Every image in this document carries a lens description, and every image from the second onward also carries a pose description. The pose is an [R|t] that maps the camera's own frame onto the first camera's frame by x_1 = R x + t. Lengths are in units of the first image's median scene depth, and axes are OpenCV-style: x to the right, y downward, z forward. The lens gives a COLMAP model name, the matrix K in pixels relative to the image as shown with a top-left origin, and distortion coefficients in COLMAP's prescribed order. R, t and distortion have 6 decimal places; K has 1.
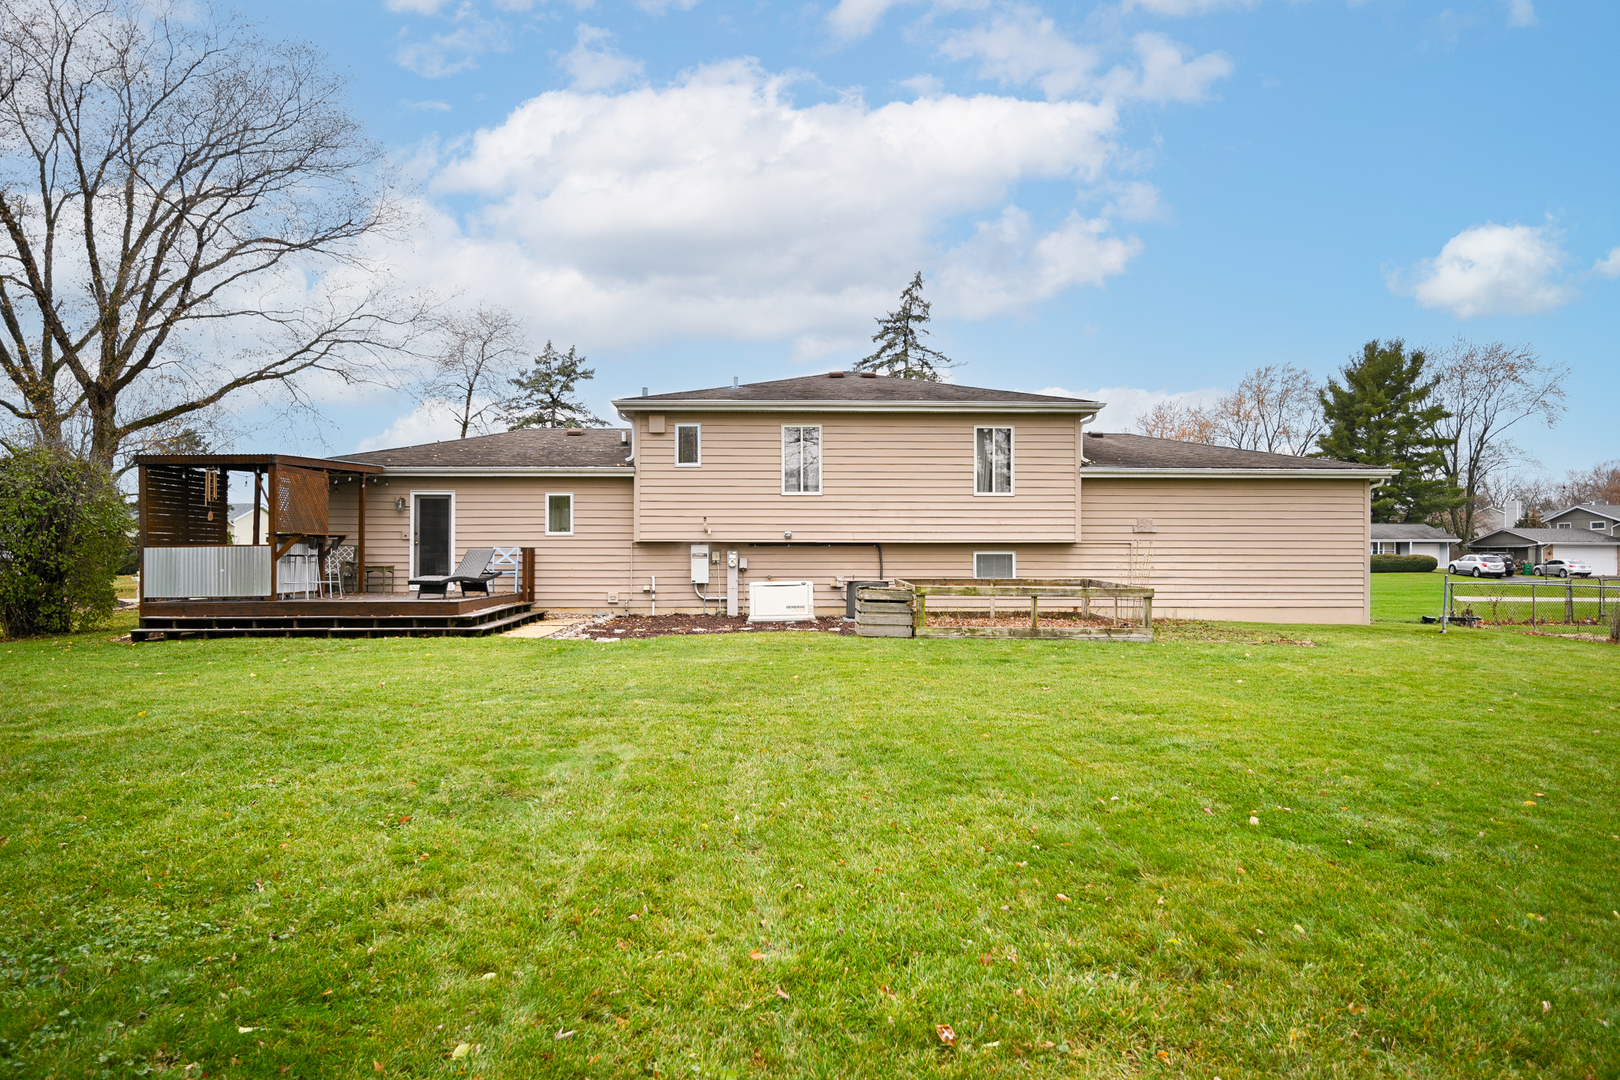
lens RADIAL K [[1062.4, 0, 816.2], [0, 1062.4, 549.7], [0, 0, 1]] dist [0.008590, 0.002313]
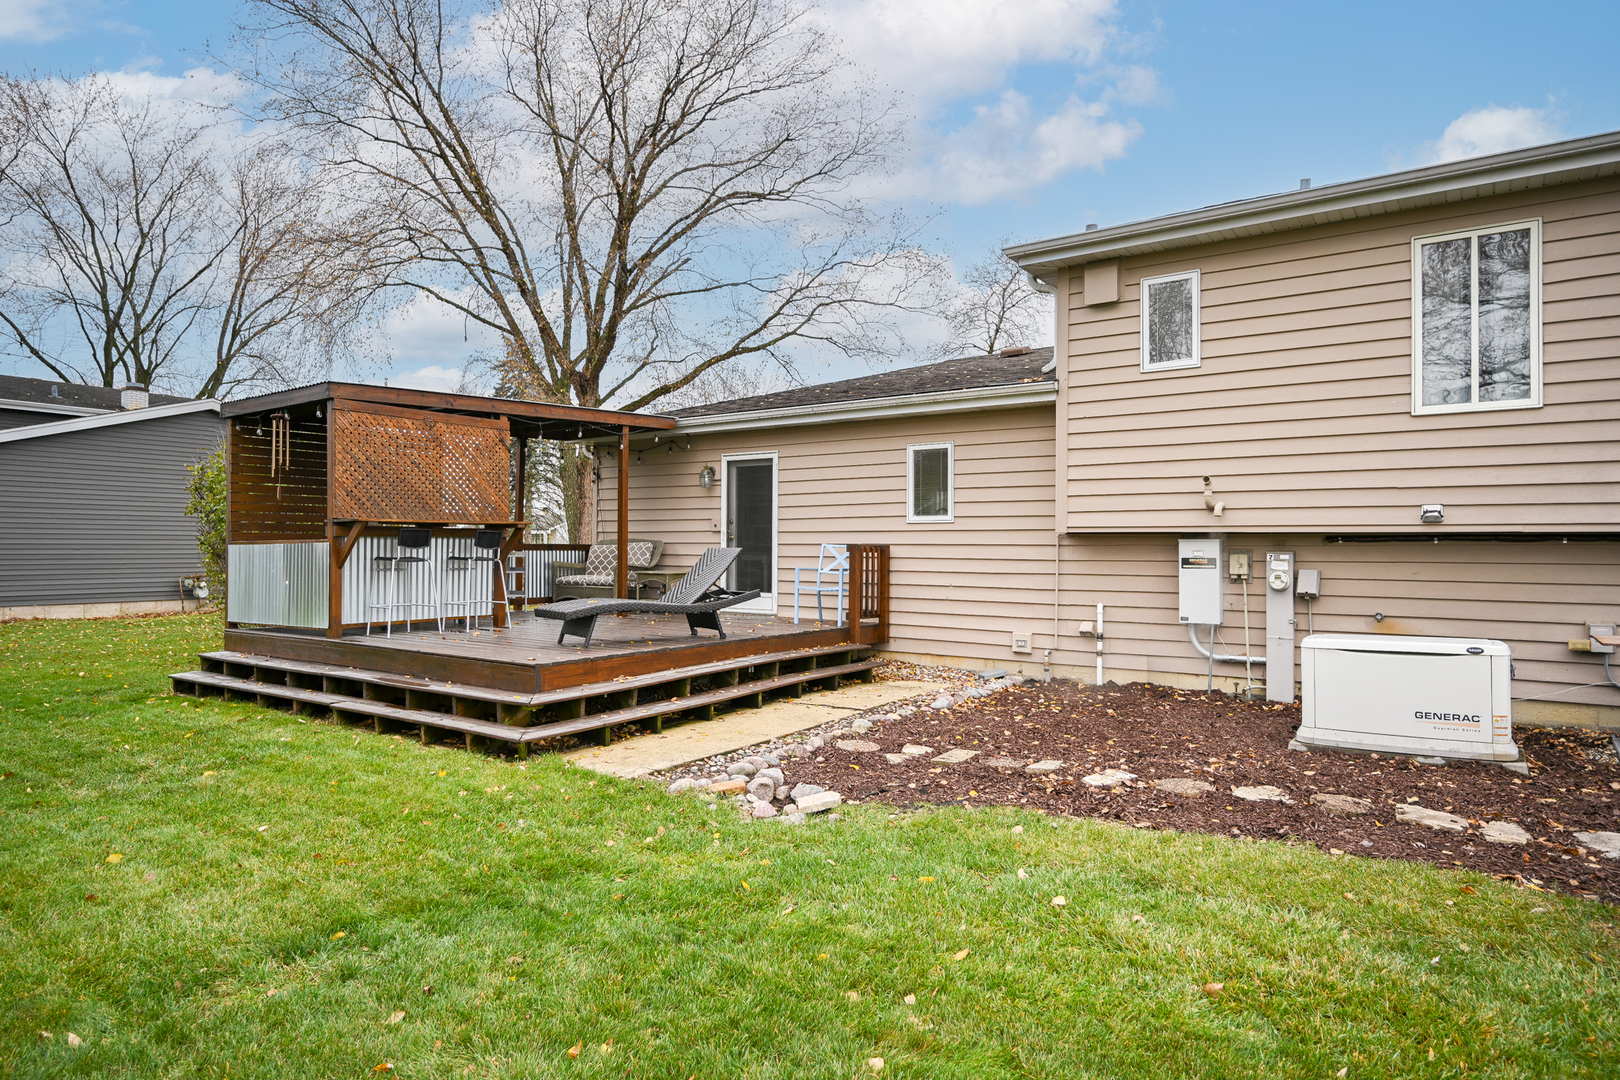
lens RADIAL K [[943.2, 0, 797.1], [0, 943.2, 545.5], [0, 0, 1]] dist [-0.003748, -0.000198]
pose [[0.793189, 0.002828, -0.608970, -0.000432], [-0.001841, 0.999996, 0.002246, -0.002397], [0.608973, -0.000661, 0.793190, 0.575603]]
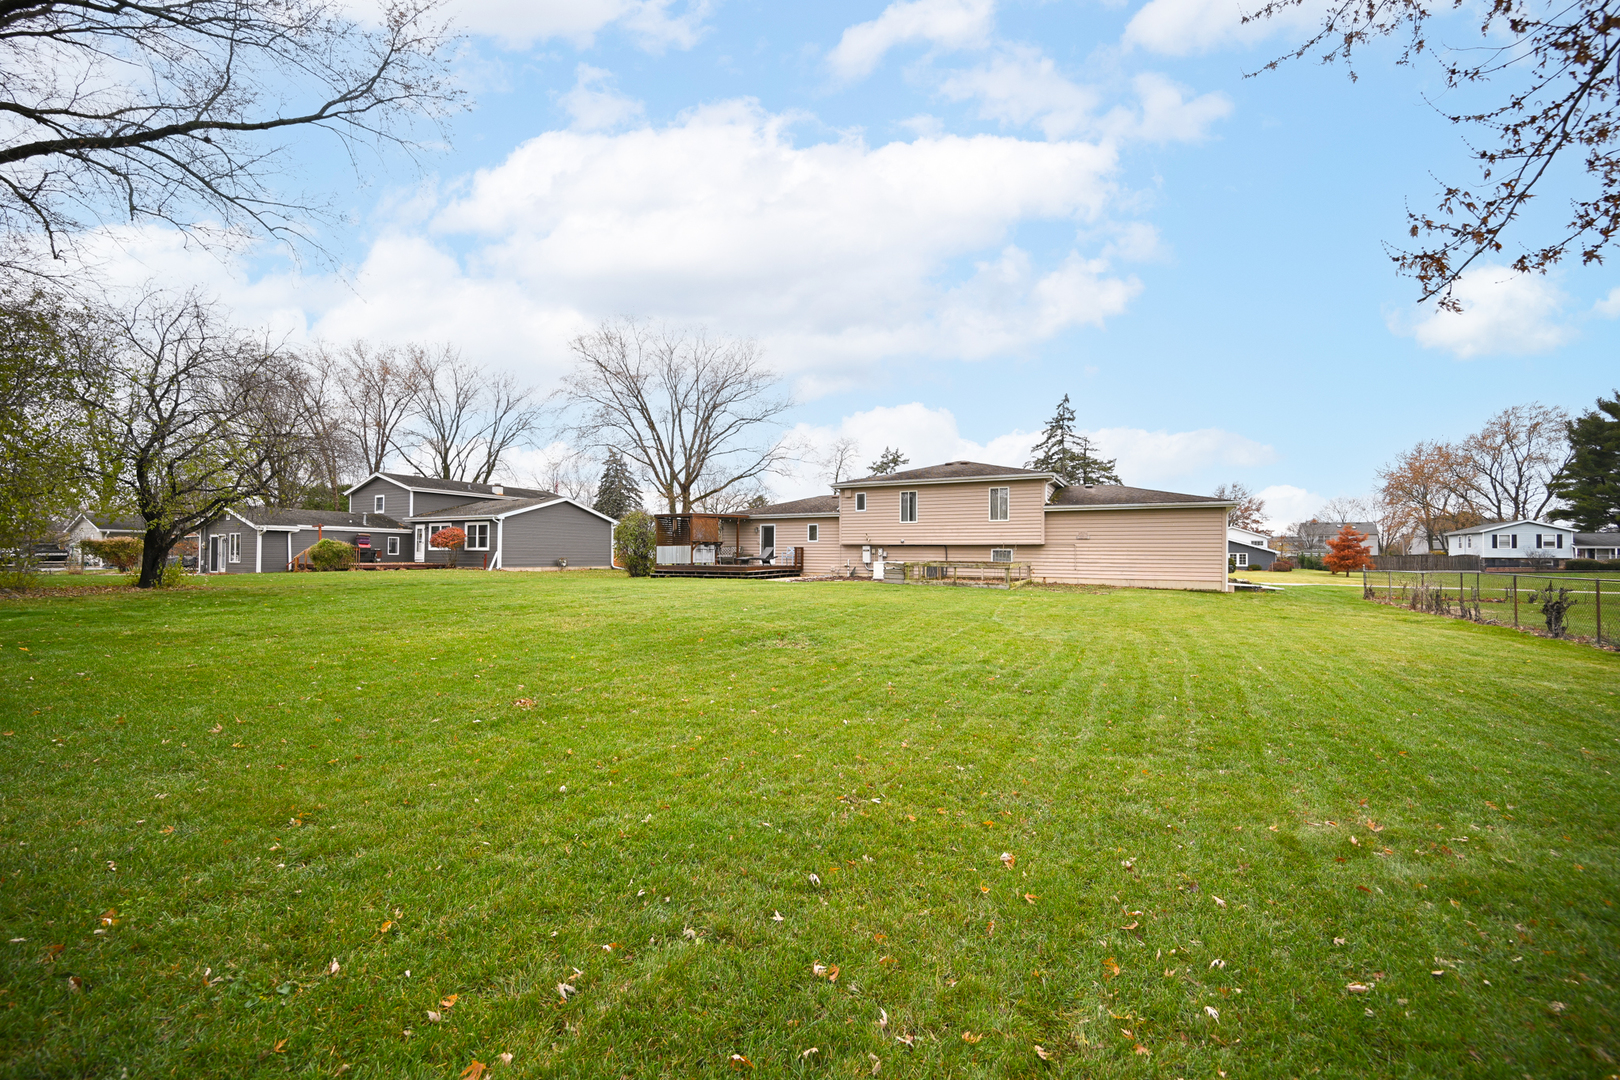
lens RADIAL K [[642.5, 0, 807.5], [0, 642.5, 544.2], [0, 0, 1]] dist [-0.009686, 0.000009]
pose [[0.866295, -0.002738, -0.499526, 0.464644], [-0.005117, 0.999884, -0.014356, 0.012172], [0.499507, 0.014993, 0.866180, -0.246505]]
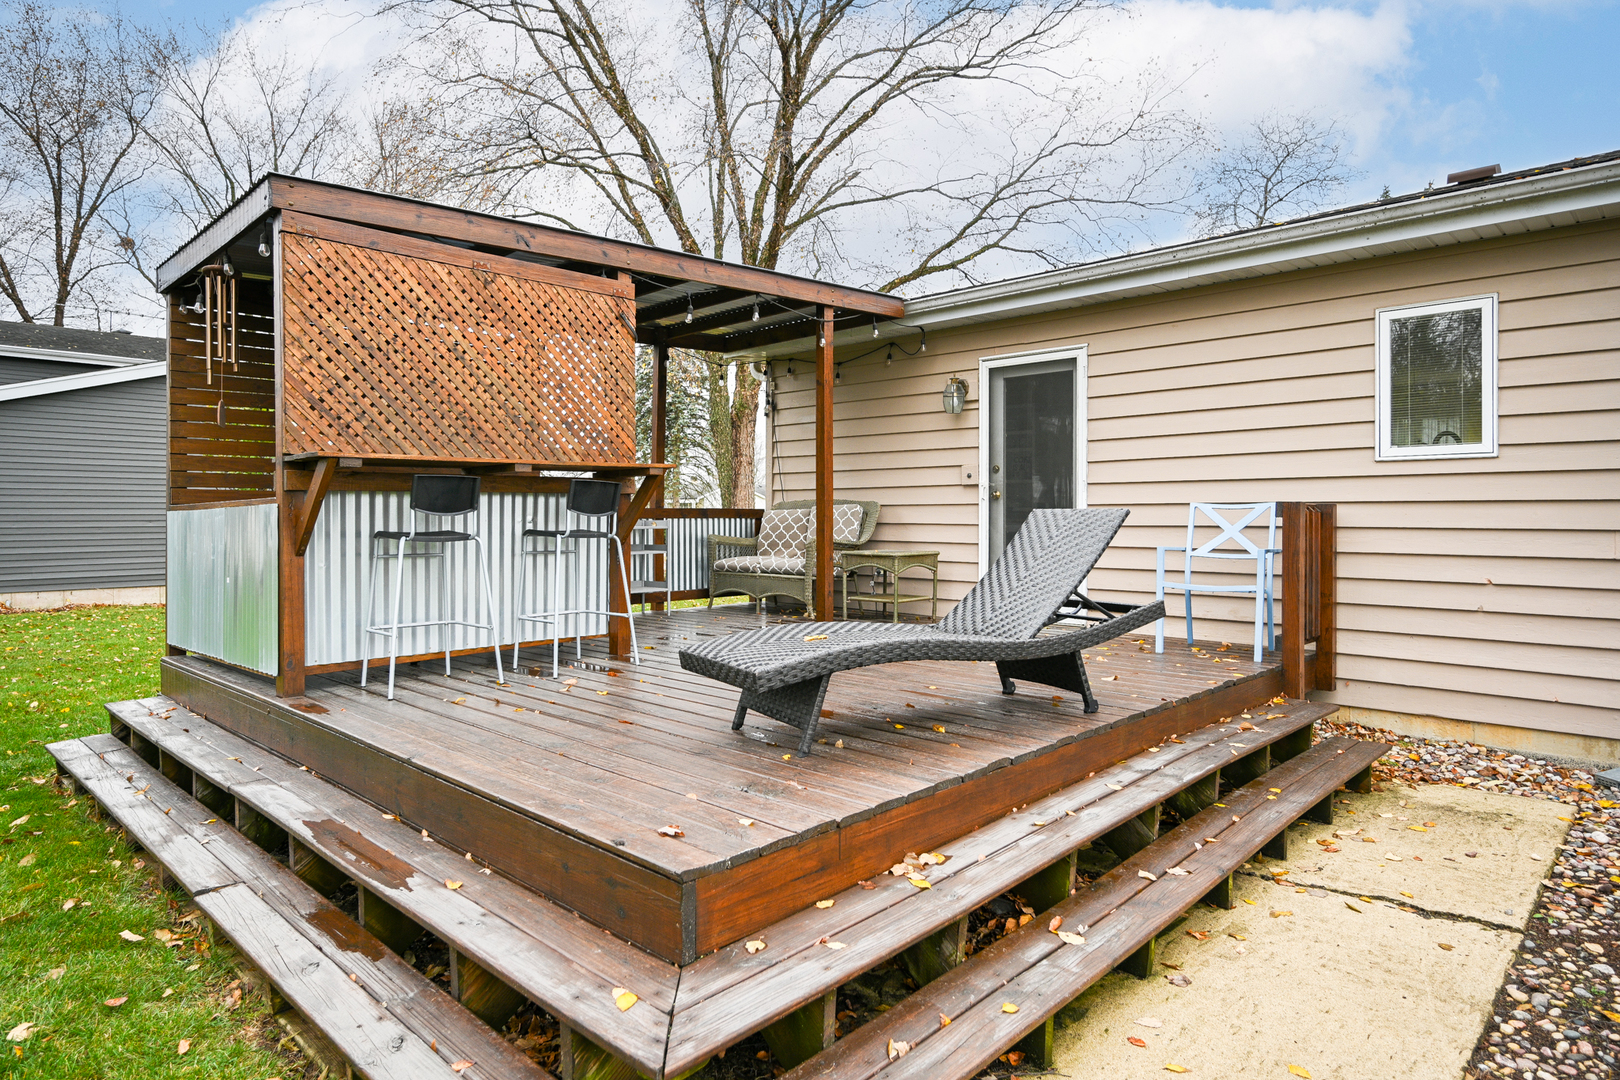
lens RADIAL K [[939.3, 0, 795.6], [0, 939.3, 513.7], [0, 0, 1]] dist [0.002293, 0.001204]
pose [[0.691703, -0.002367, -0.722179, -0.179557], [0.005039, 0.999986, 0.001548, 0.000034], [0.722165, -0.004709, 0.691705, 0.711059]]
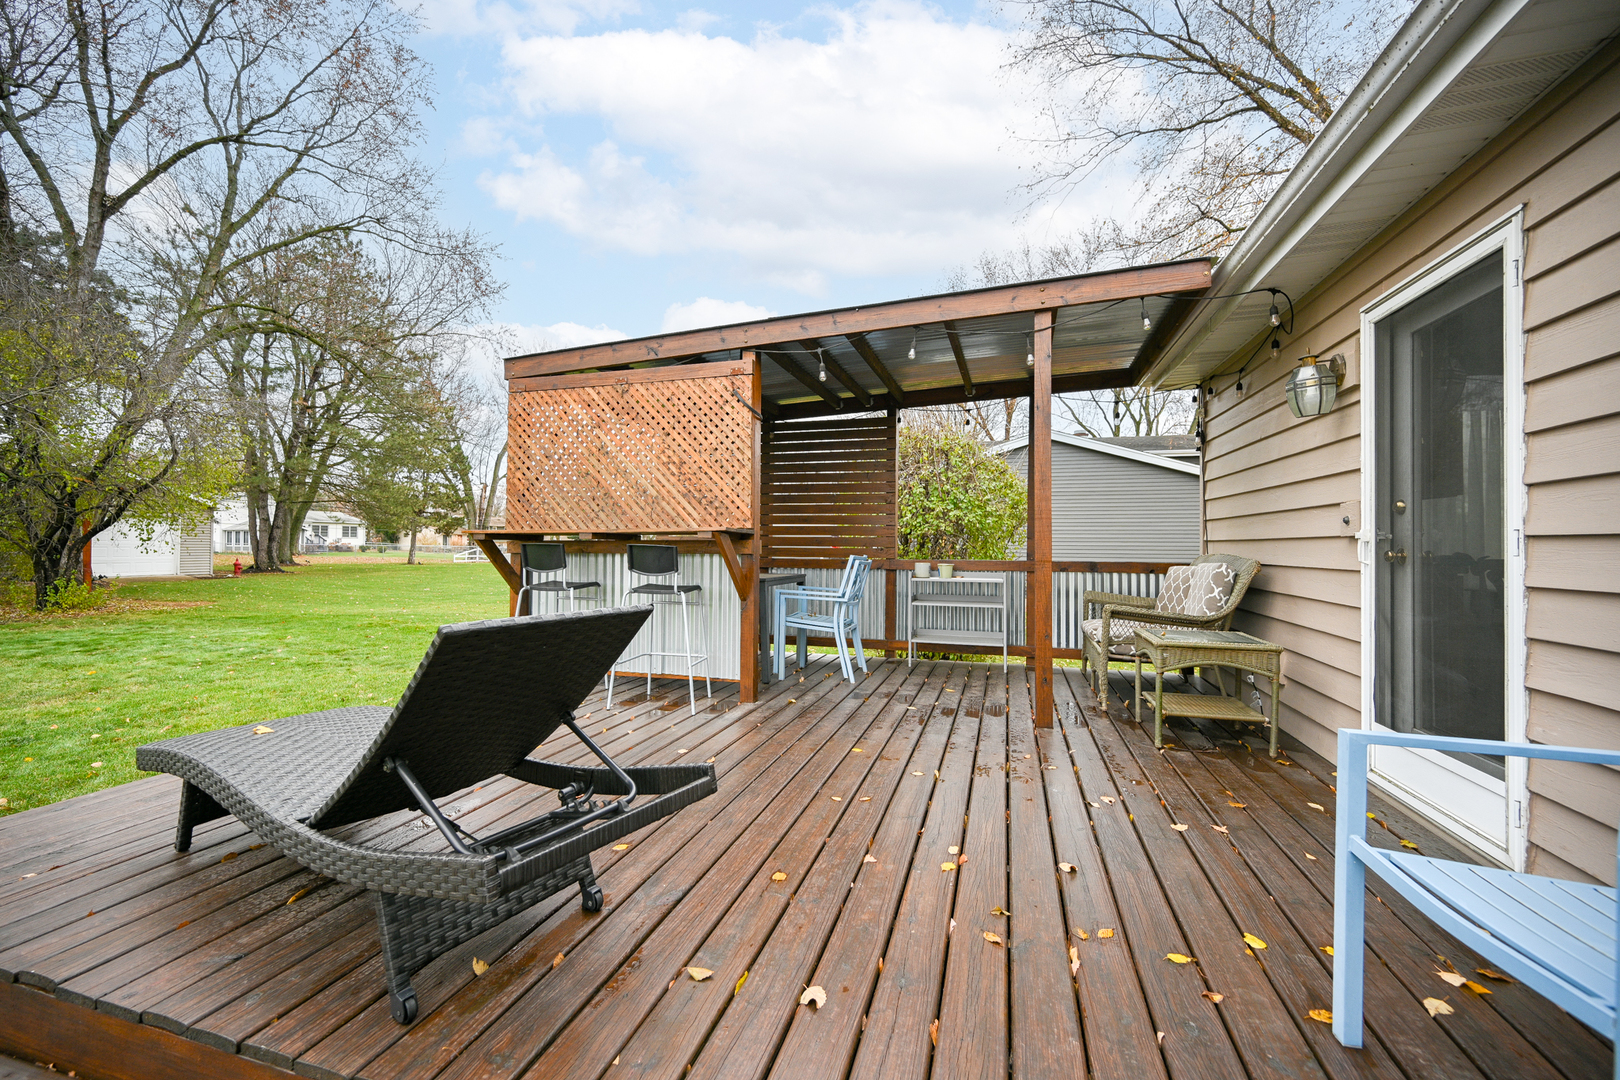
lens RADIAL K [[642.5, 0, 817.2], [0, 642.5, 549.6], [0, 0, 1]] dist [-0.009686, 0.000009]
pose [[-0.315334, 0.002848, -0.948977, -0.221772], [-0.001648, 0.999992, 0.003548, -0.007231], [0.948979, 0.002683, -0.315327, 0.930884]]
